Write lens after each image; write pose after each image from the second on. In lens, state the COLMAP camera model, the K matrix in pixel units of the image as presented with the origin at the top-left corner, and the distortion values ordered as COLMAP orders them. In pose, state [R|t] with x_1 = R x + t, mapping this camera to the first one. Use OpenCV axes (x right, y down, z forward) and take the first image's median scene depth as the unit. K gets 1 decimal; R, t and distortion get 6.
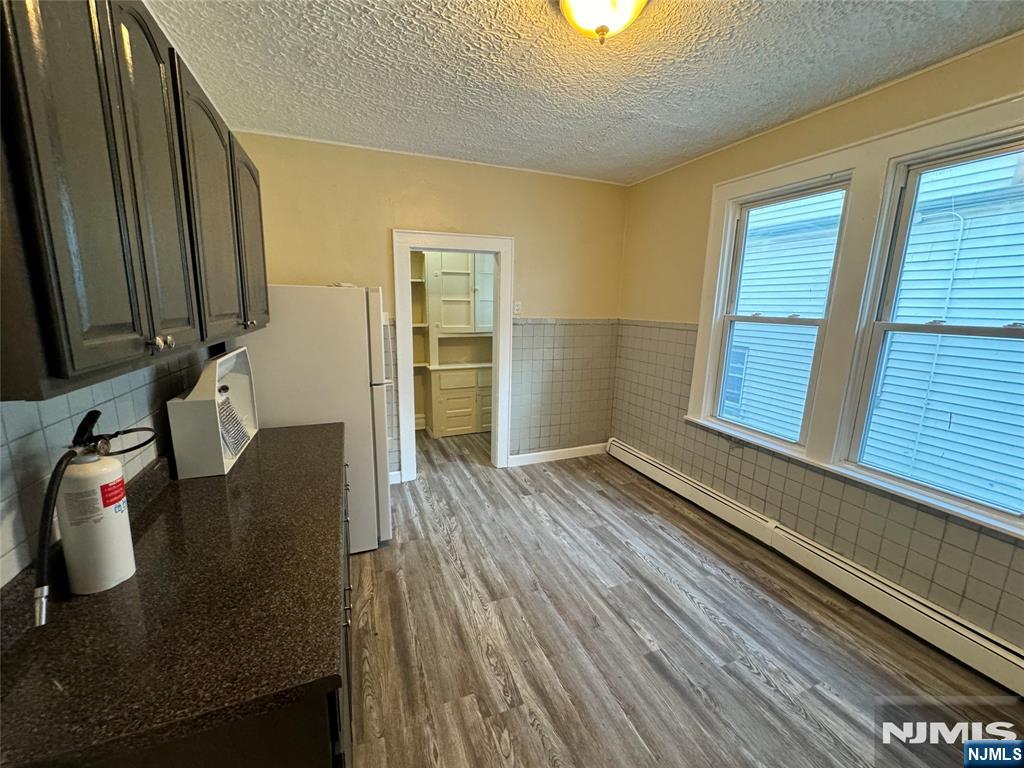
lens RADIAL K [[408.0, 0, 512.0], [0, 408.0, 384.0], [0, 0, 1]] dist [-0.002266, 0.000541]
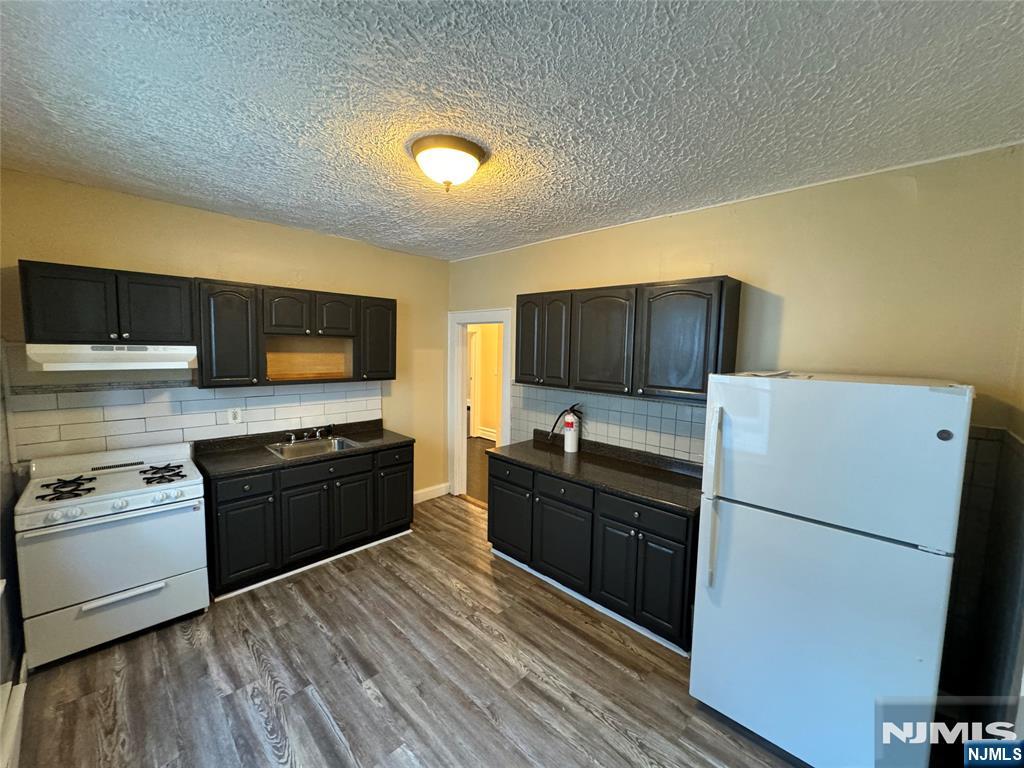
lens RADIAL K [[408.0, 0, 512.0], [0, 408.0, 384.0], [0, 0, 1]] dist [-0.002266, 0.000541]
pose [[-0.914408, -0.004021, -0.404774, 0.357592], [-0.117999, 0.959170, 0.257038, -0.372361], [0.387214, 0.282801, -0.877547, 1.536705]]
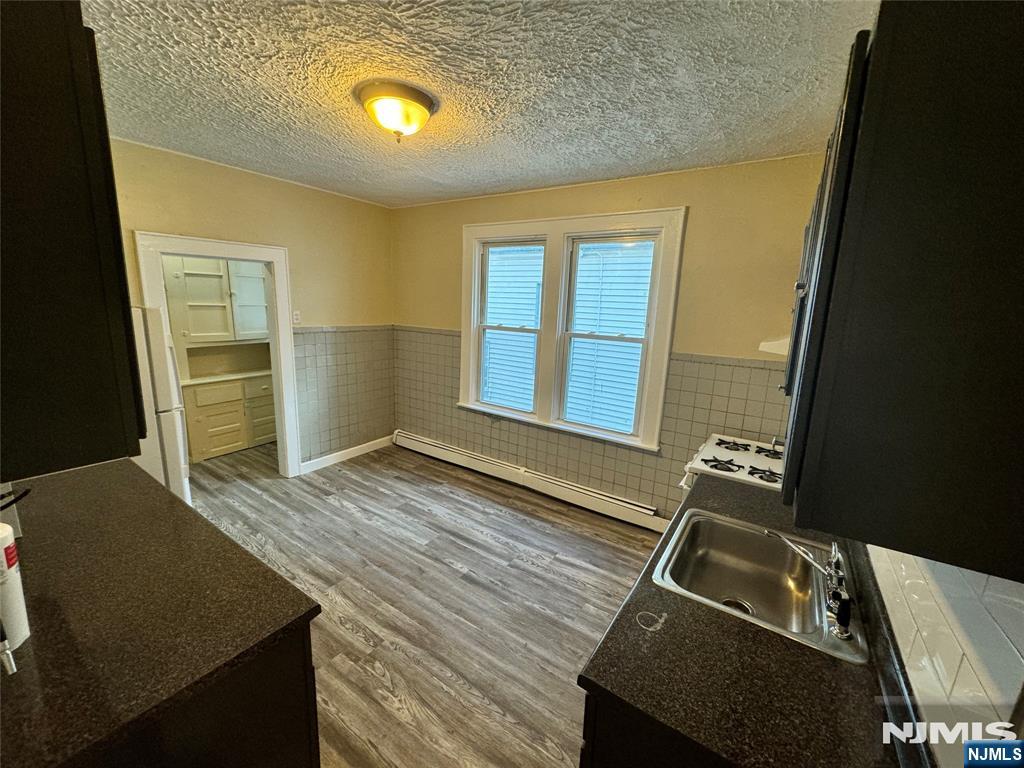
lens RADIAL K [[408.0, 0, 512.0], [0, 408.0, 384.0], [0, 0, 1]] dist [-0.002266, 0.000541]
pose [[0.827076, -0.097701, 0.553533, -0.189148], [0.085611, 0.995184, 0.047736, -0.038195], [-0.555532, 0.007907, 0.831458, -0.214799]]
